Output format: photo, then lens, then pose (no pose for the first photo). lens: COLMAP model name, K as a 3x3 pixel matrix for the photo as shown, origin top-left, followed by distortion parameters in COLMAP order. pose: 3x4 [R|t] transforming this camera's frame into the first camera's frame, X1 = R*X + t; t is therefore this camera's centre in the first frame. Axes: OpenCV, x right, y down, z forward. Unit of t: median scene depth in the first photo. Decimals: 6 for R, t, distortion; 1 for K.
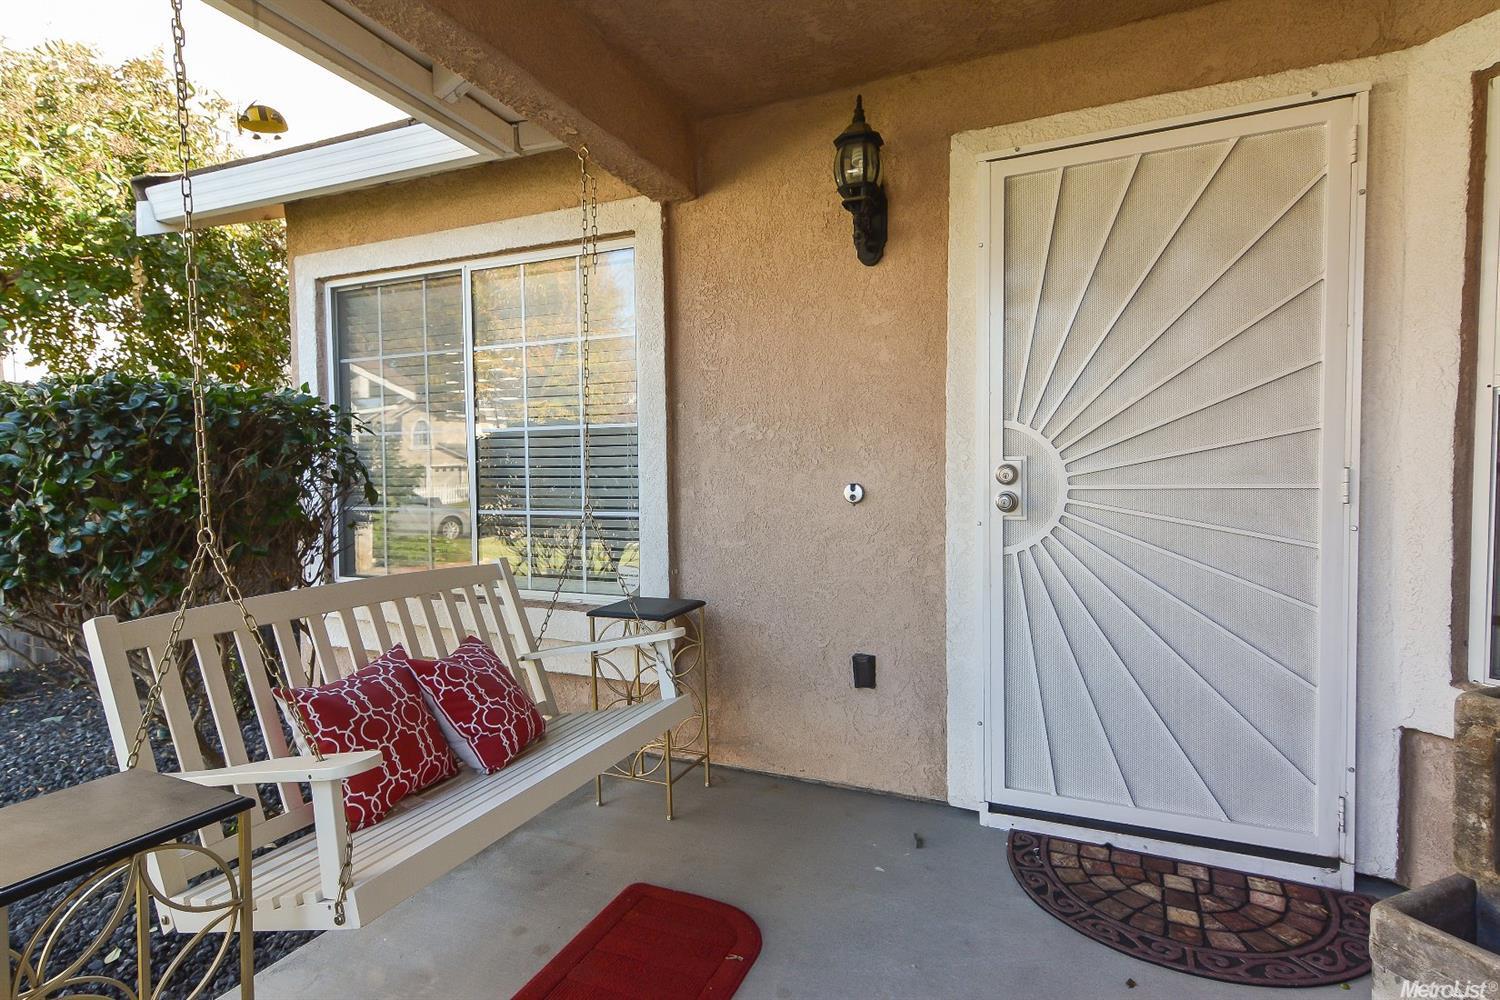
lens RADIAL K [[755.3, 0, 755.1], [0, 755.3, 508.1], [0, 0, 1]] dist [0.024671, 0.000190]
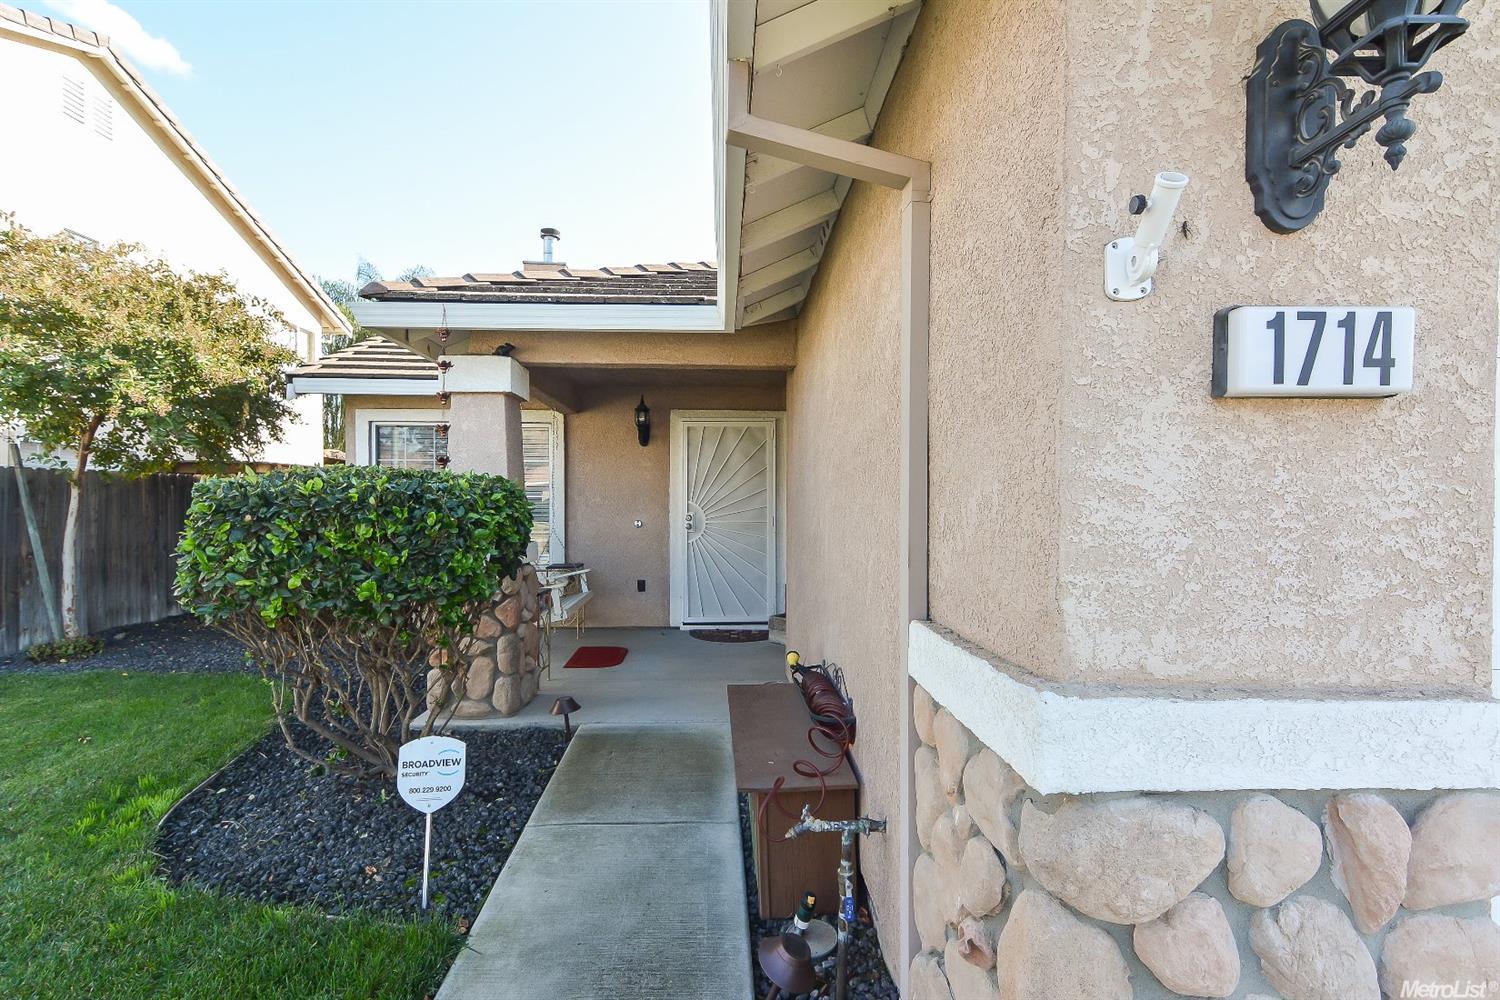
lens RADIAL K [[717.5, 0, 746.3], [0, 717.5, 505.6], [0, 0, 1]] dist [0.024826, -0.008869]
pose [[0.906087, 0.006033, 0.423047, -0.695232], [0.009715, 0.999338, -0.035059, 0.012182], [-0.422979, 0.035876, 0.905429, -1.761689]]
